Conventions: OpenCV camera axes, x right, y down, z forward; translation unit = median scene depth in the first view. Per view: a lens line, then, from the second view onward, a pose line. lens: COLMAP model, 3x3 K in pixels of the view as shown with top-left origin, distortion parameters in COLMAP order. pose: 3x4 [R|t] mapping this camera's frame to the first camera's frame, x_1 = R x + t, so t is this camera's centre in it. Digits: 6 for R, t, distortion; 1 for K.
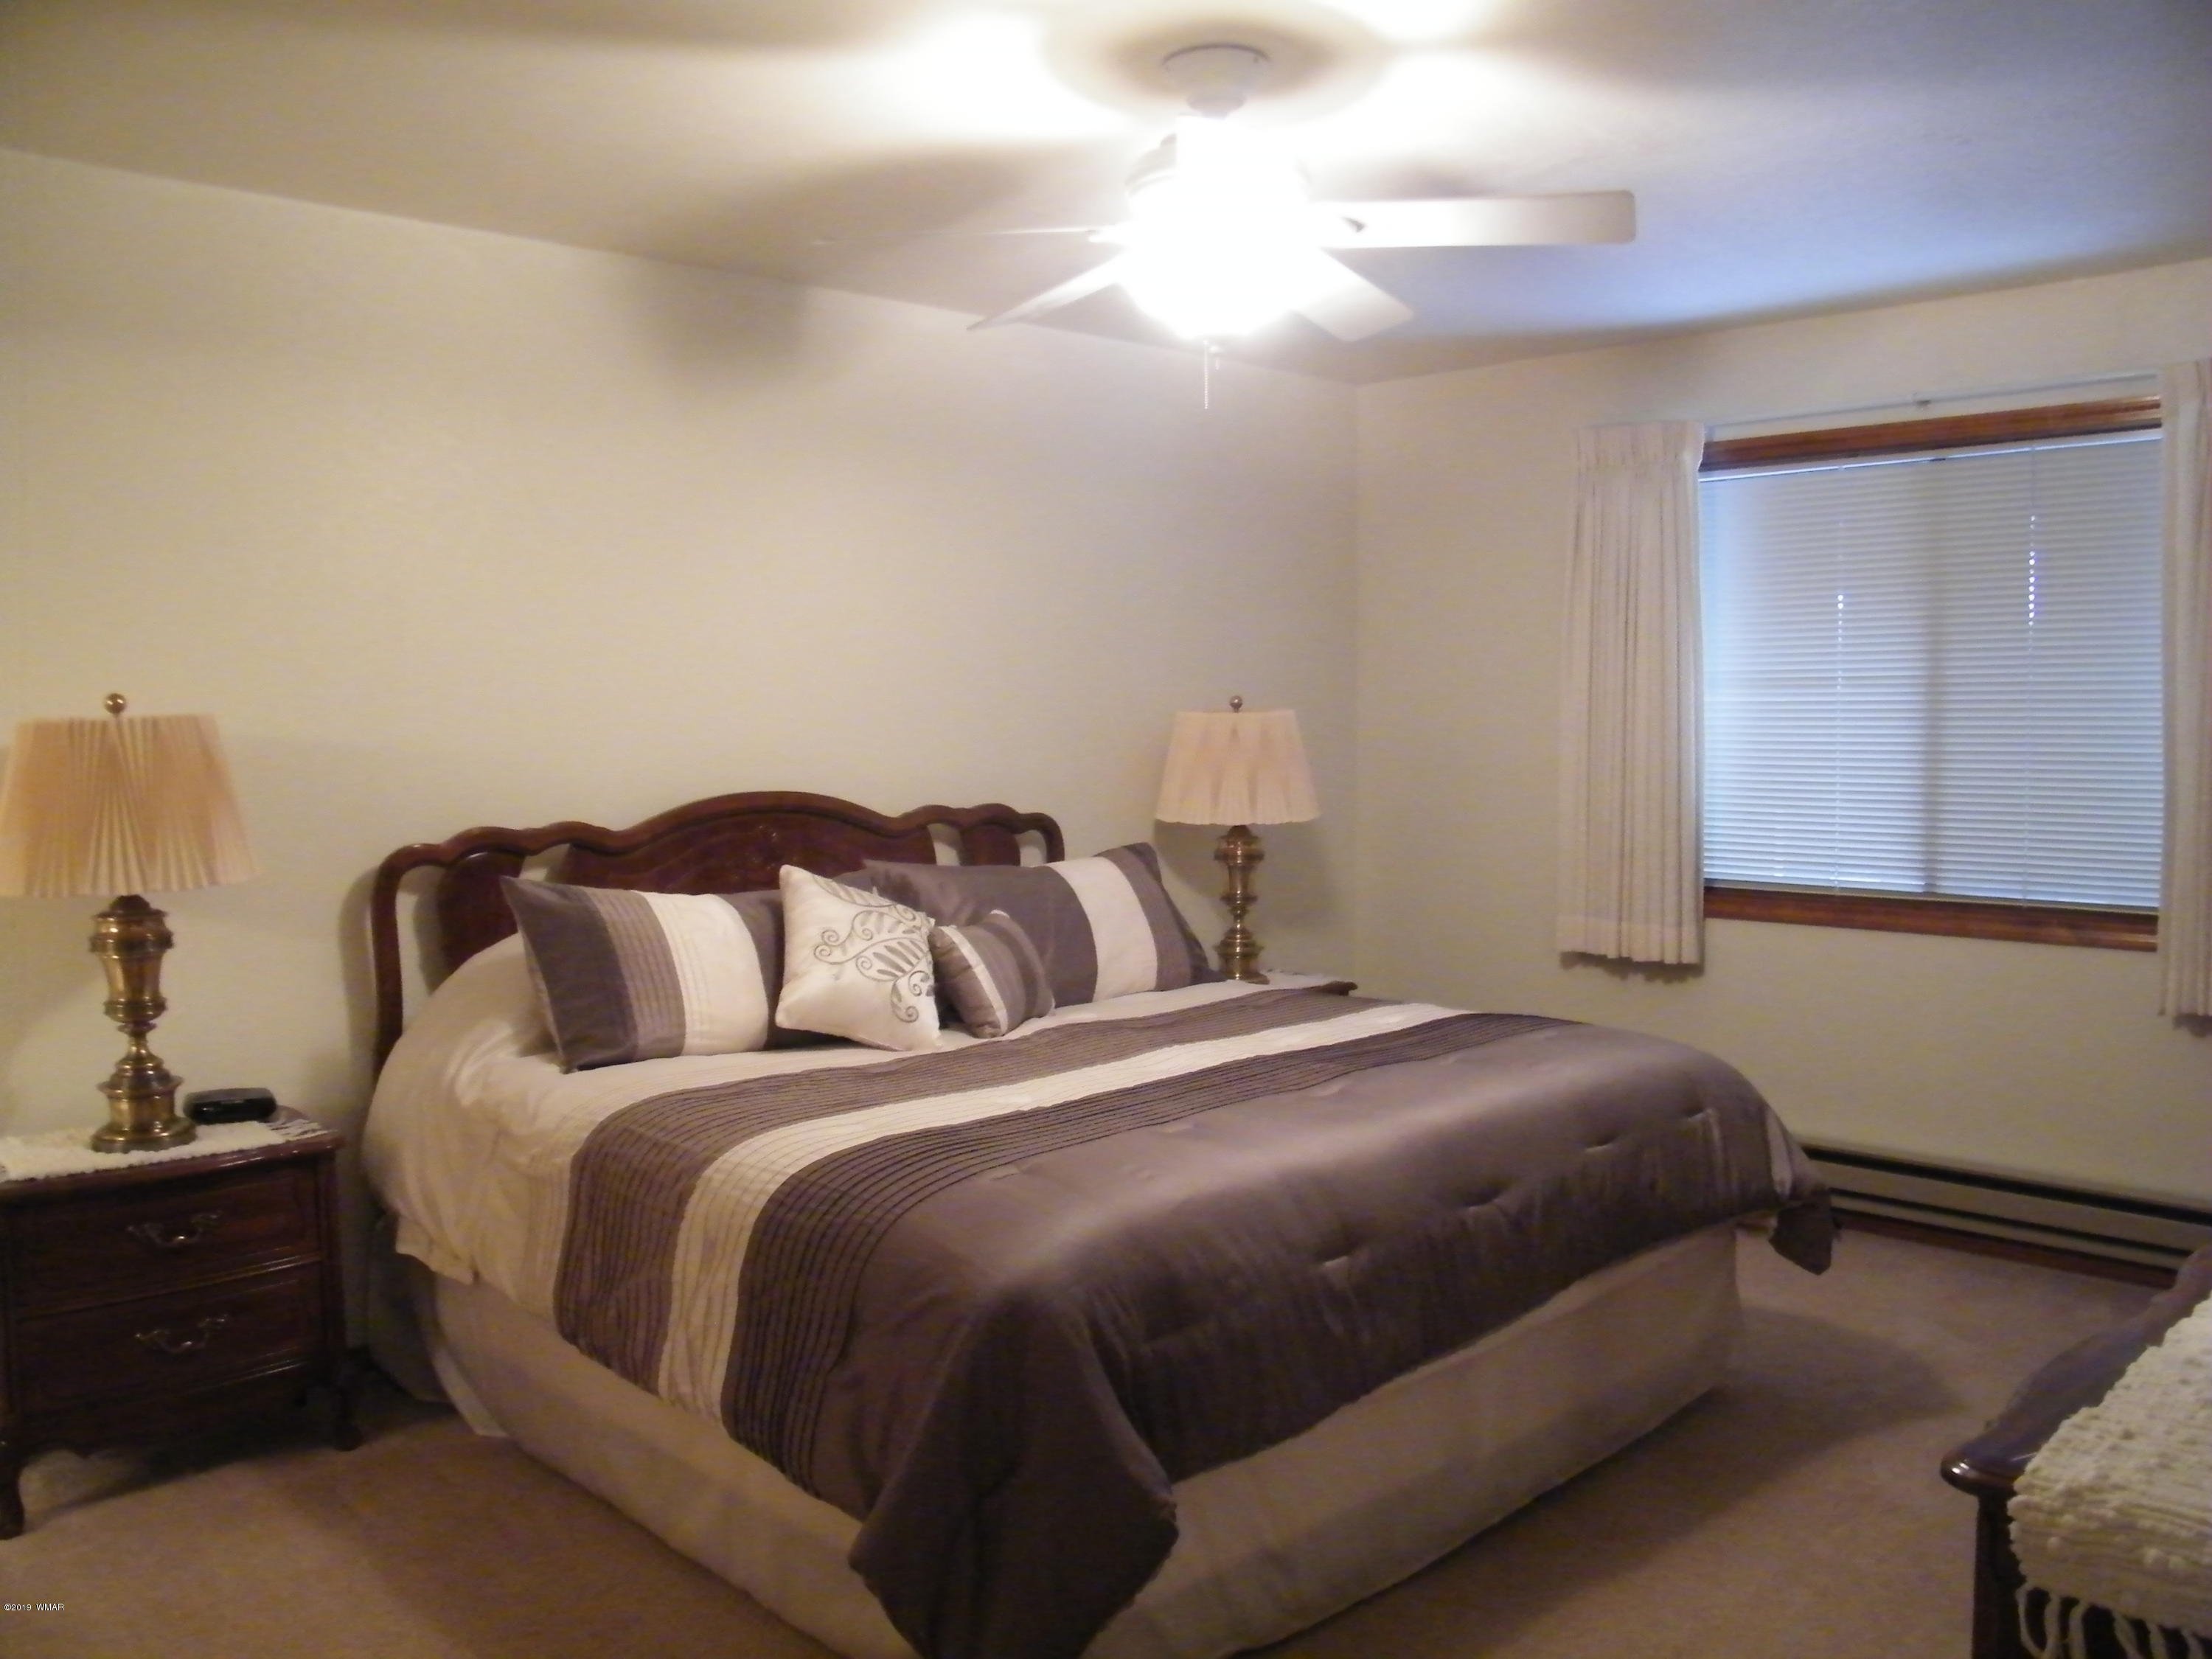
lens RADIAL K [[1863.5, 0, 1113.6], [0, 1863.5, 838.6], [0, 0, 1]] dist [-0.158422, 0.123641]
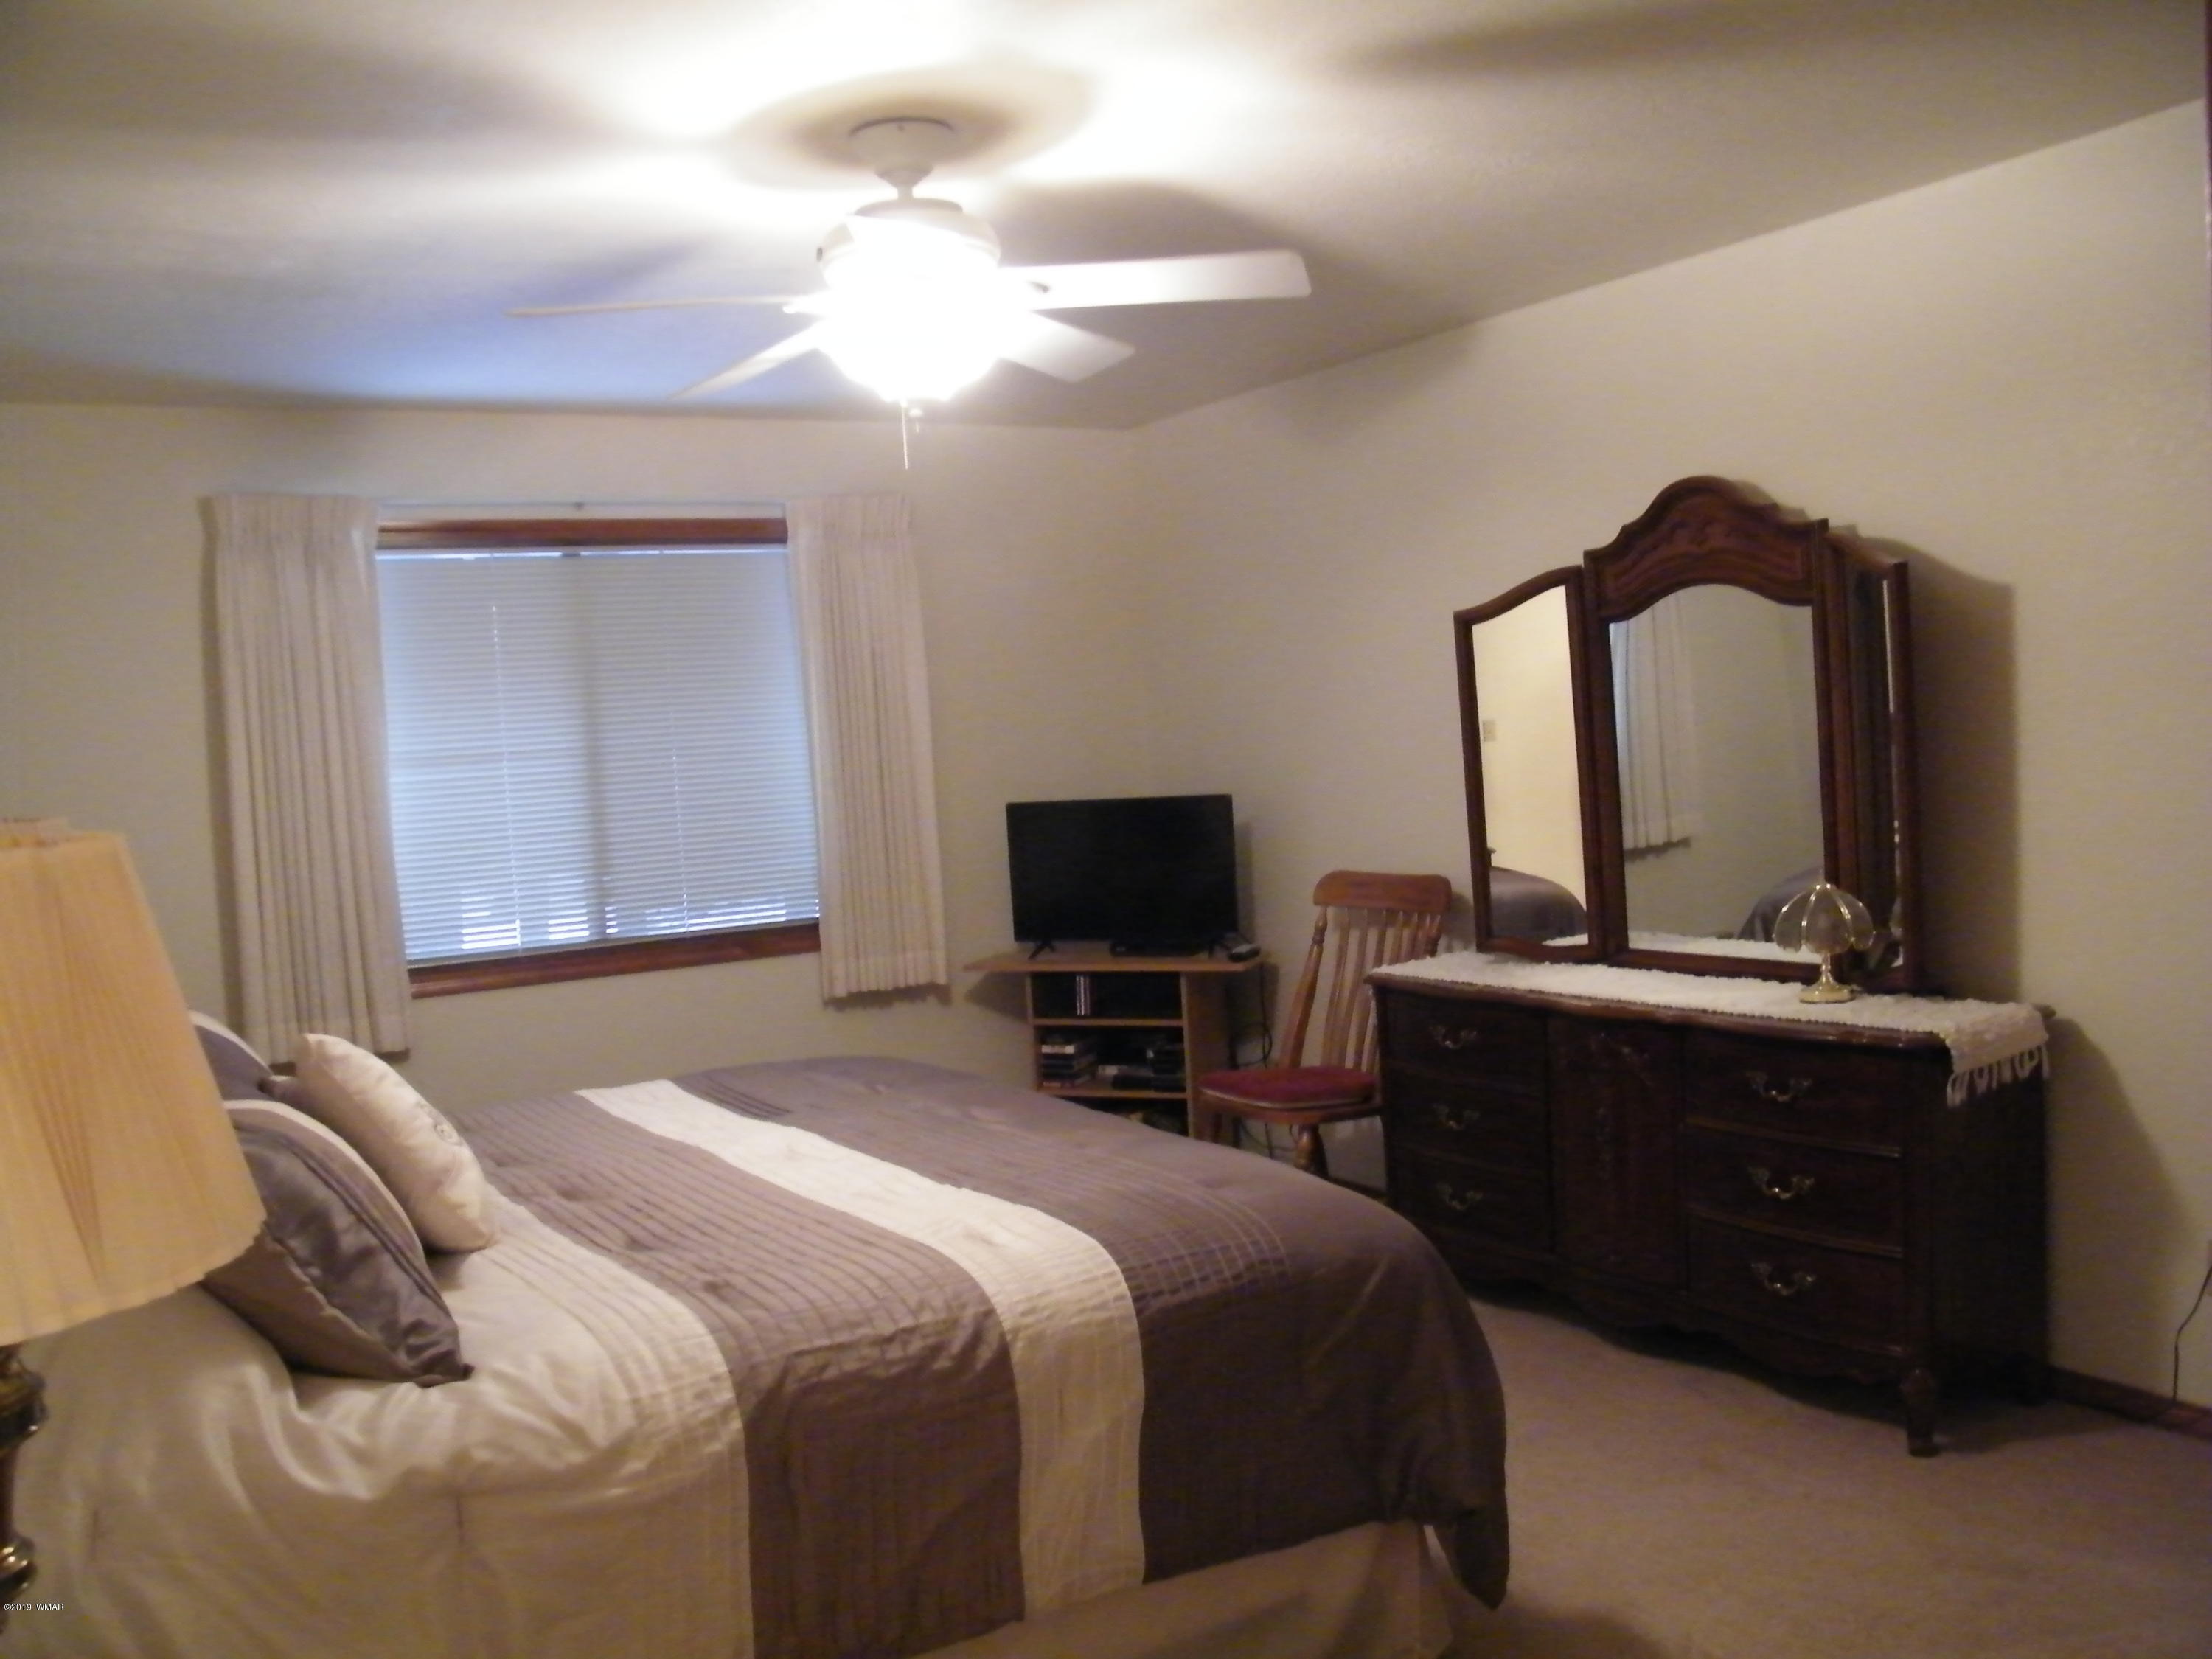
lens RADIAL K [[1863.5, 0, 1113.6], [0, 1863.5, 838.6], [0, 0, 1]] dist [-0.158422, 0.123641]
pose [[0.201152, -0.058190, 0.977830, -0.624368], [0.119563, 0.992229, 0.034451, -0.035181], [-0.972236, 0.109982, 0.206546, 0.469343]]
